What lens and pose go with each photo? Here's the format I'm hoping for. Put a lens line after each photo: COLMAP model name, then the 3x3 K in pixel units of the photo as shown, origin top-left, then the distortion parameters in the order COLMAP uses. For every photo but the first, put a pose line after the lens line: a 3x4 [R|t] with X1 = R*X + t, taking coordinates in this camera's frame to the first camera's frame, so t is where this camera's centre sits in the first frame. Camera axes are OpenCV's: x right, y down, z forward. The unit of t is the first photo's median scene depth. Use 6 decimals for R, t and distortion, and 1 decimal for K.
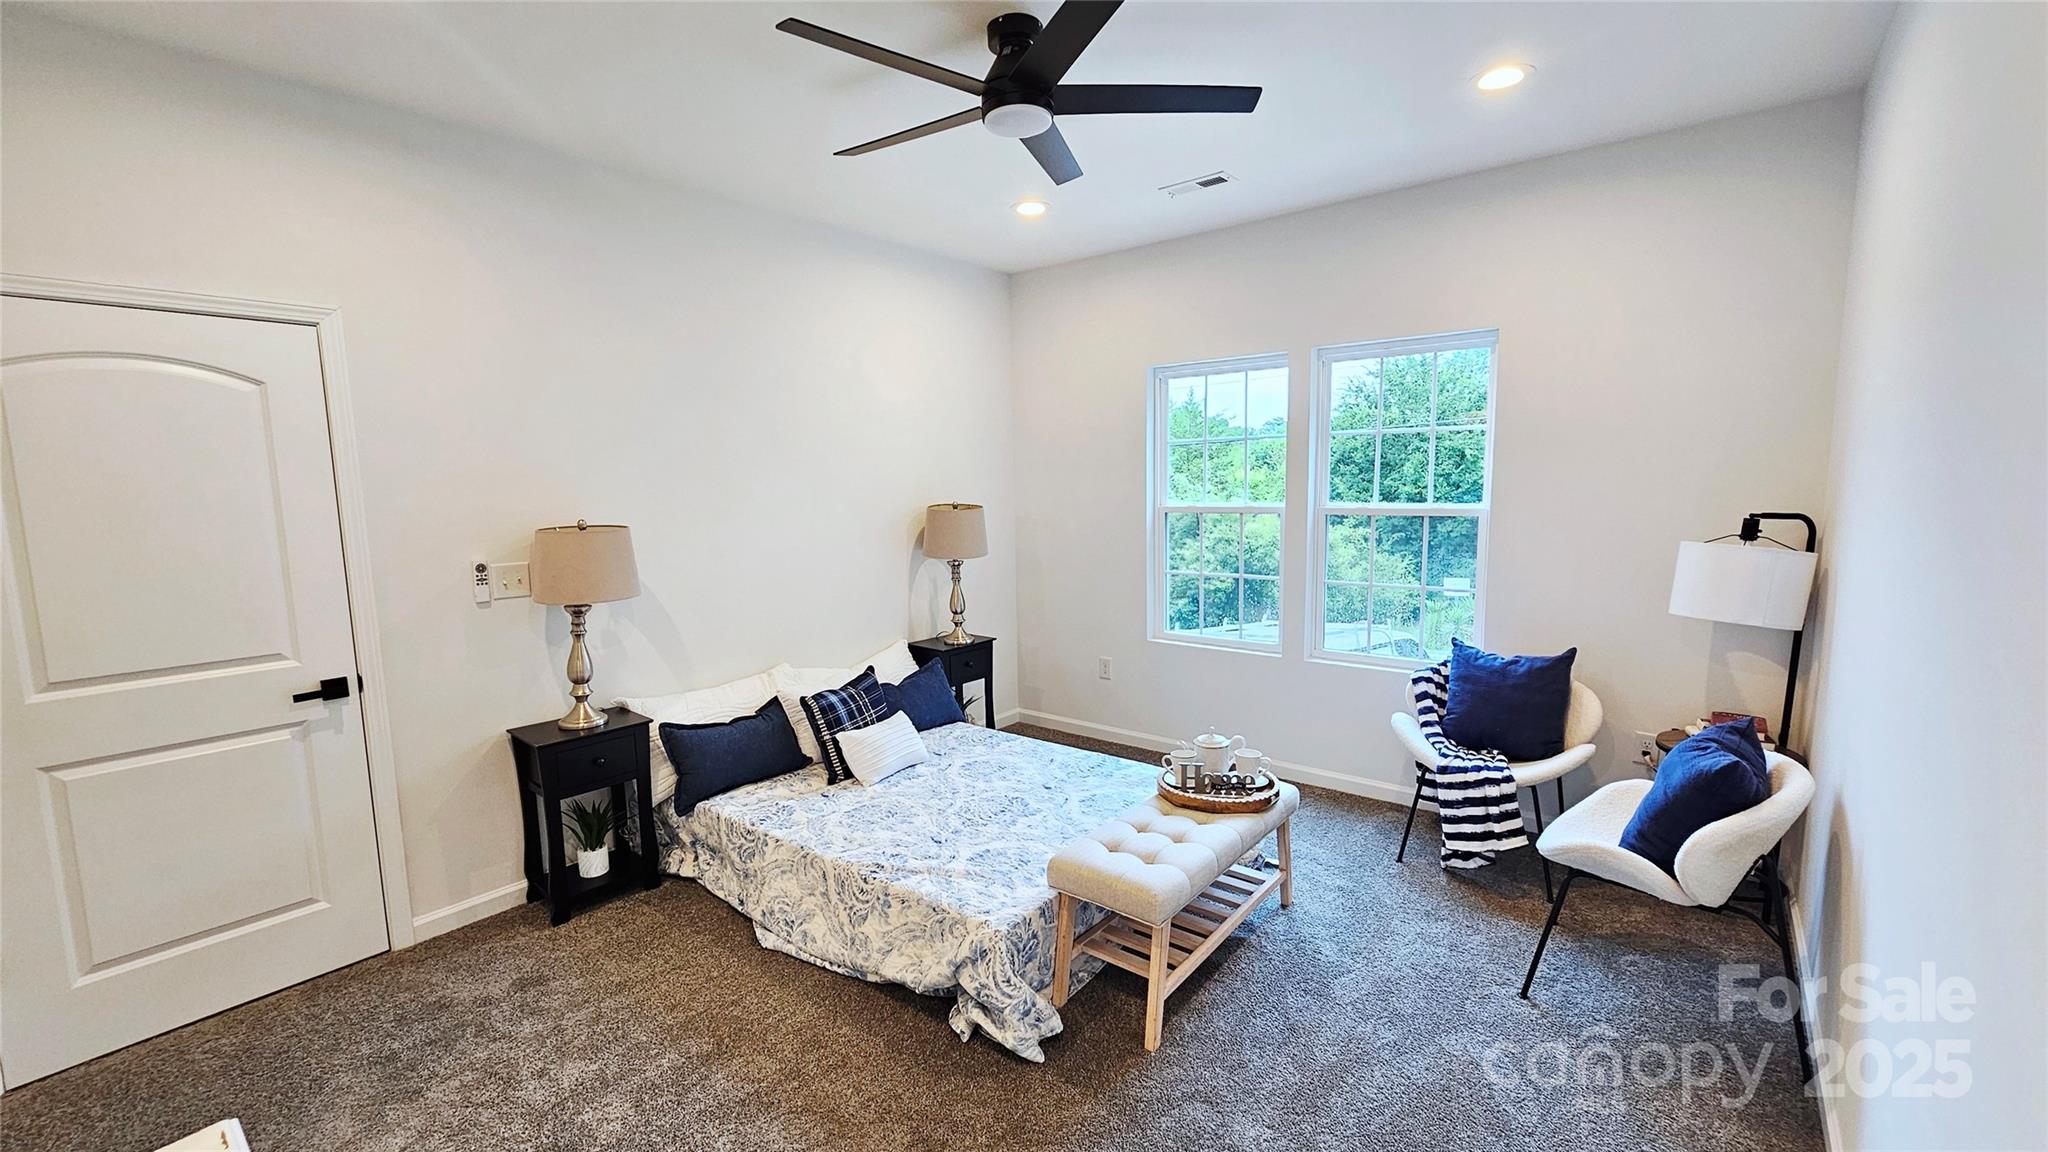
lens RADIAL K [[812.9, 0, 1037.9], [0, 812.9, 617.2], [0, 0, 1]] dist [-0.000876, -0.000007]
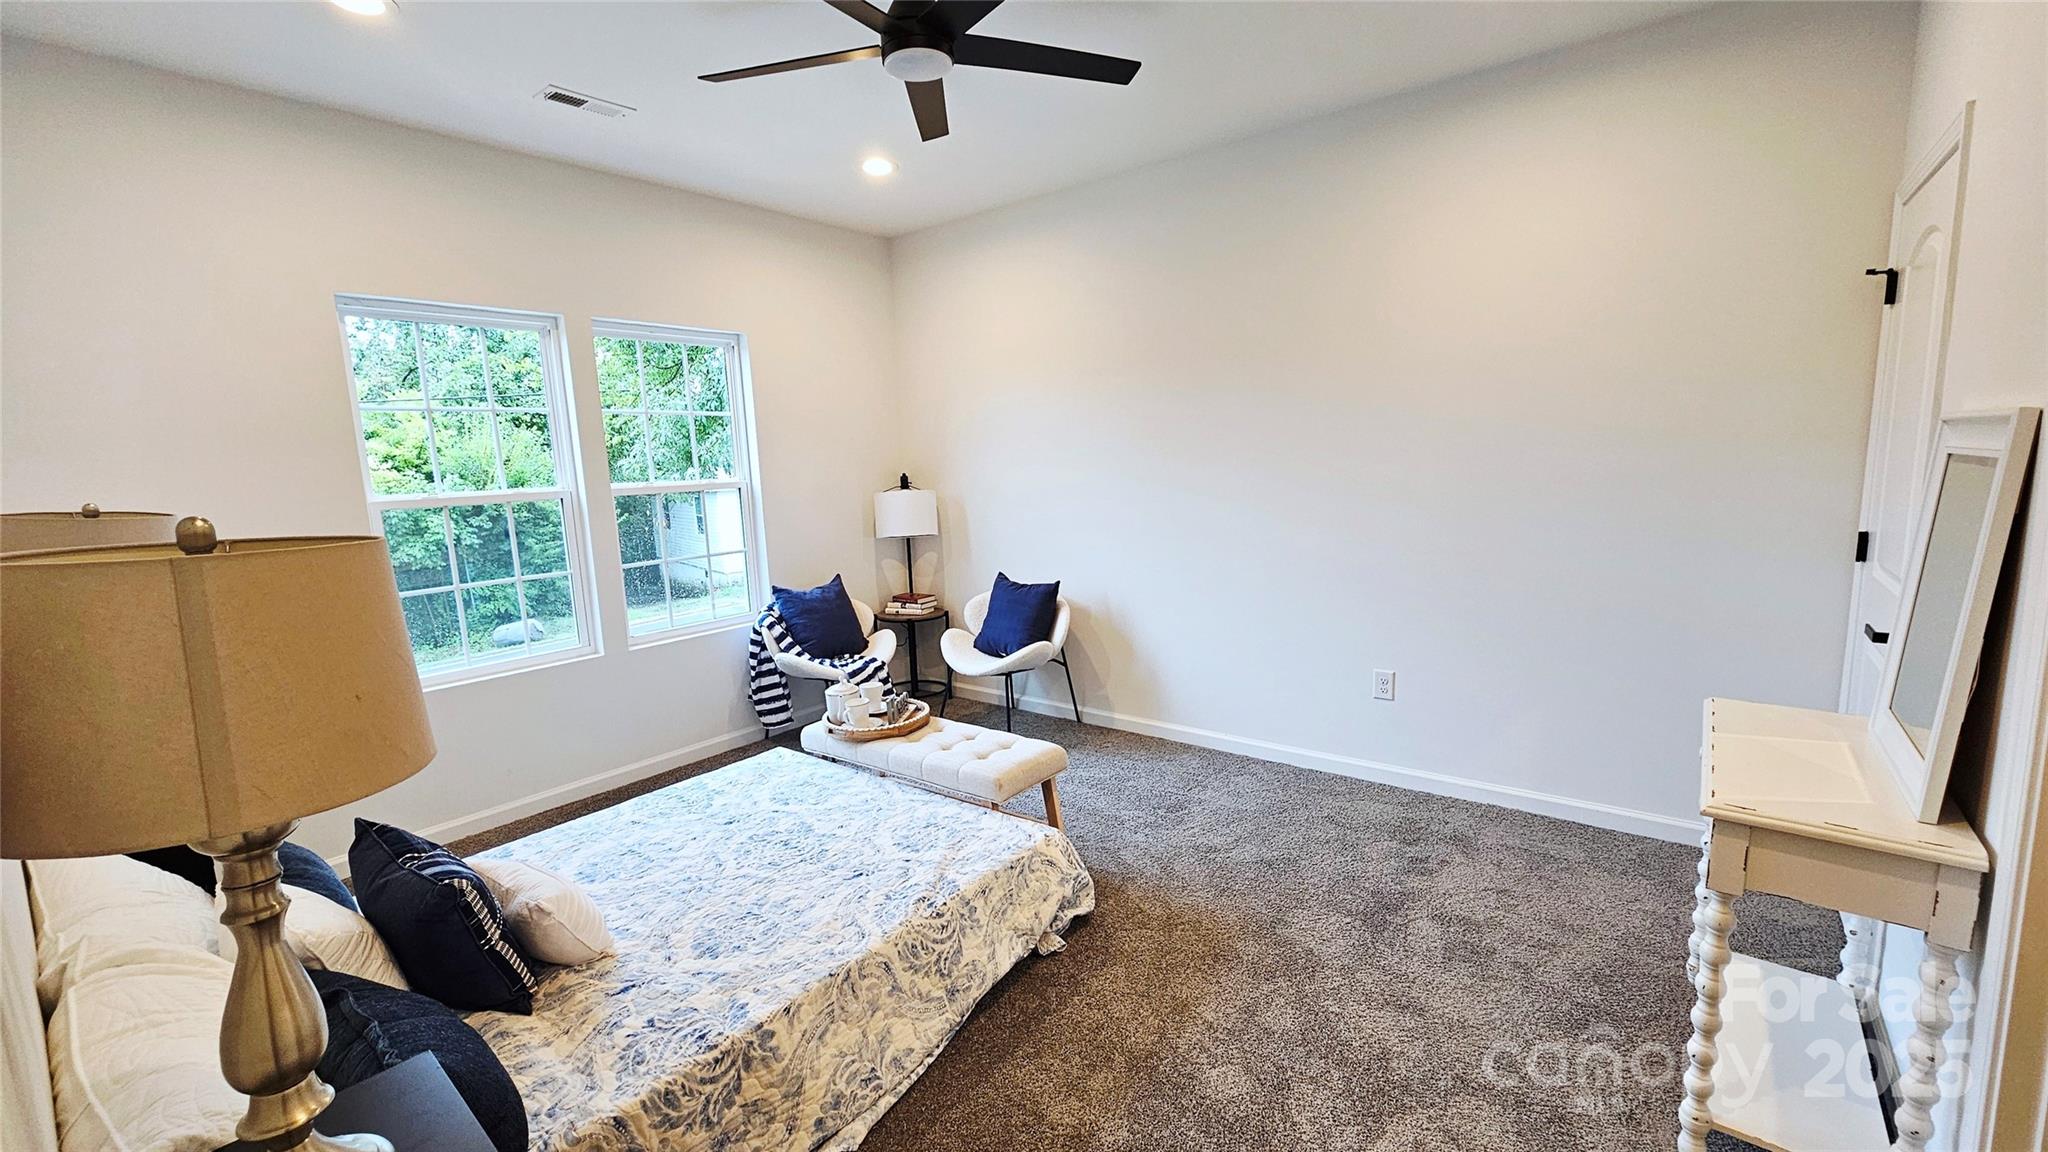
lens RADIAL K [[834.4, 0, 1026.0], [0, 834.4, 584.8], [0, 0, 1]] dist [0.001260, 0.000356]
pose [[-0.000598, -0.138984, 0.990294, -0.953676], [0.192404, 0.971776, 0.136502, -0.095198], [-0.981316, 0.190618, 0.026160, 0.786025]]
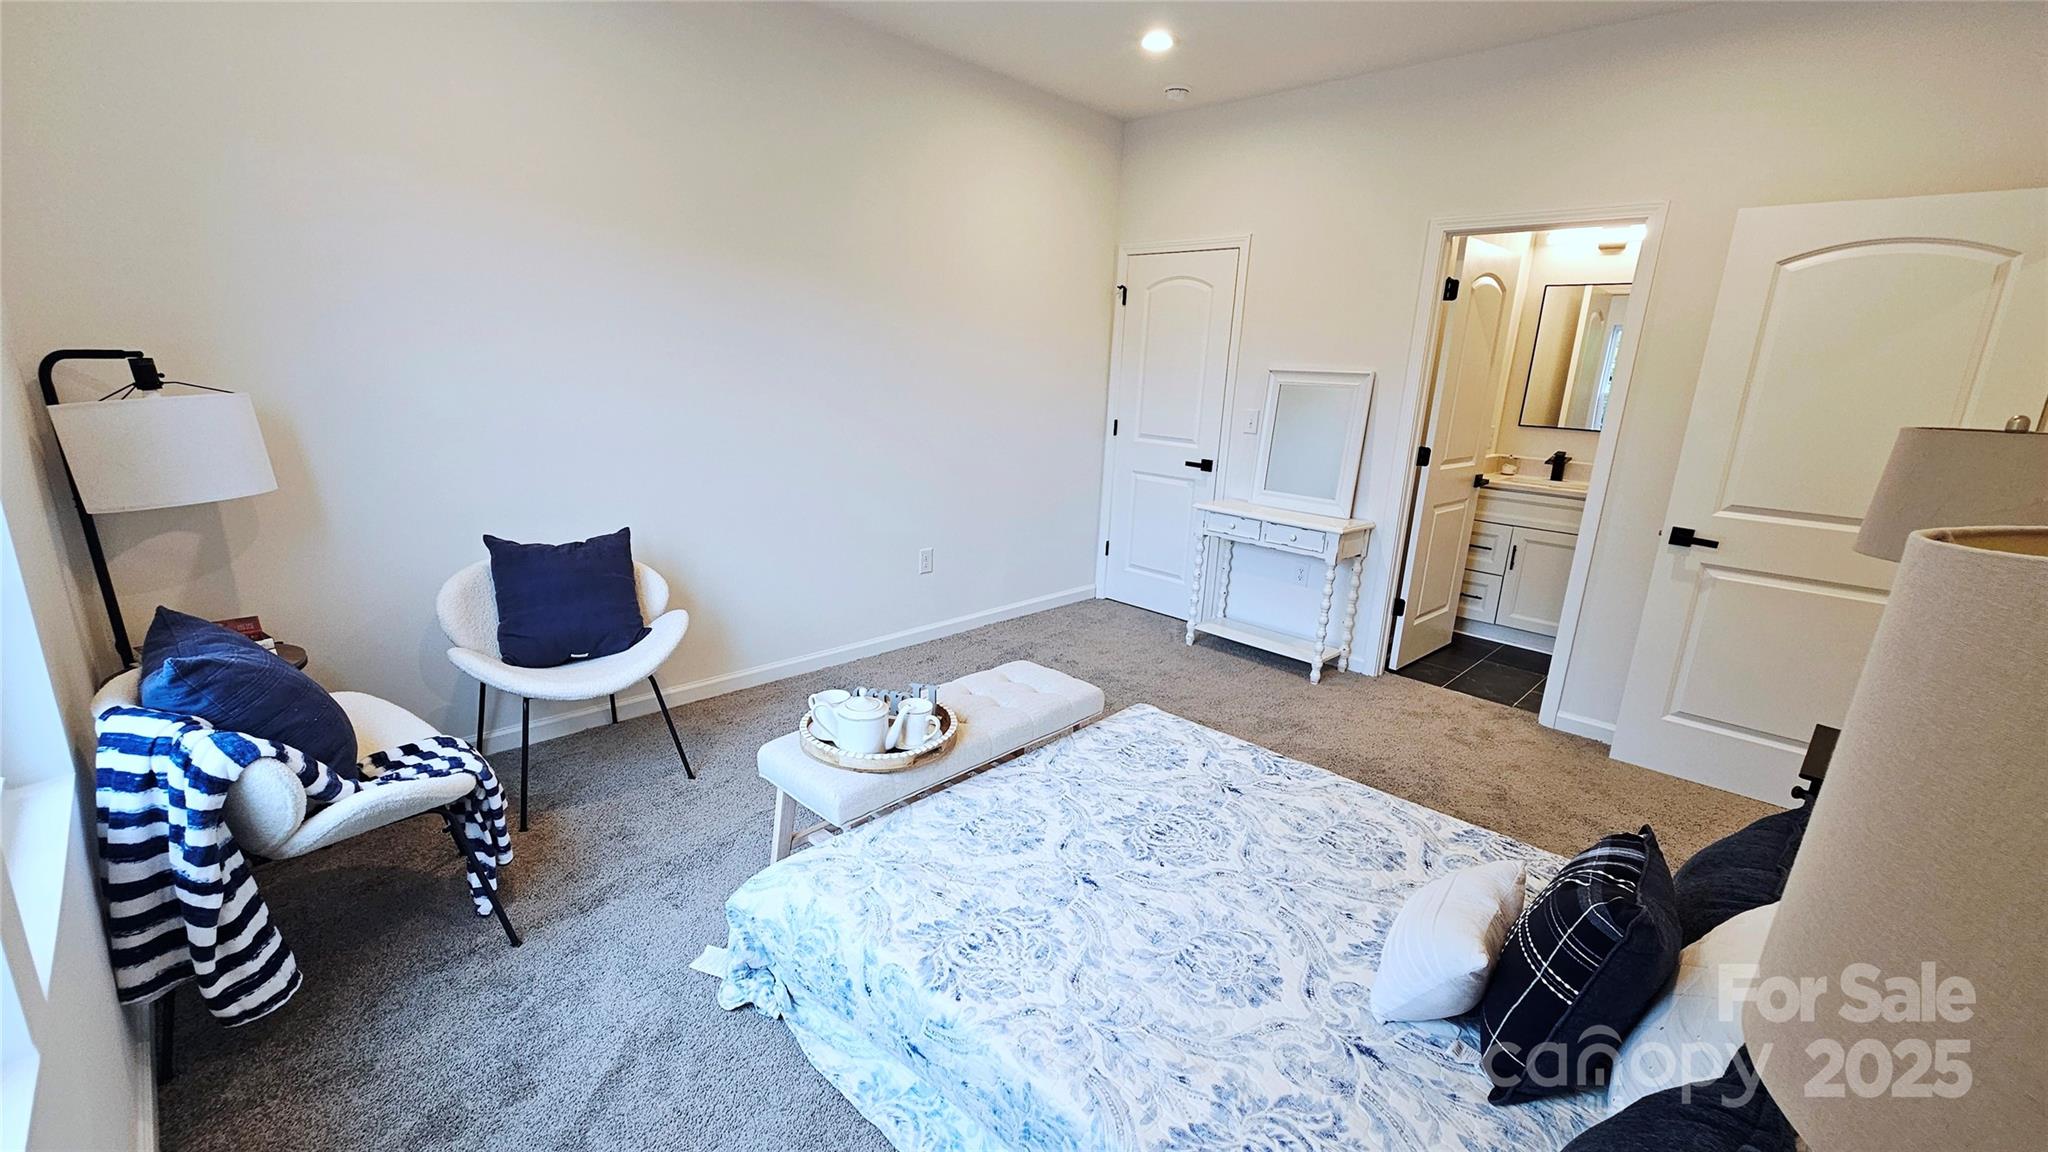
lens RADIAL K [[834.4, 0, 1026.0], [0, 834.4, 584.8], [0, 0, 1]] dist [0.001260, 0.000356]
pose [[-0.993862, -0.051272, 0.098024, 0.012227], [-0.007777, 0.916295, 0.400429, -0.255201], [-0.110349, 0.397209, -0.911070, 1.770807]]
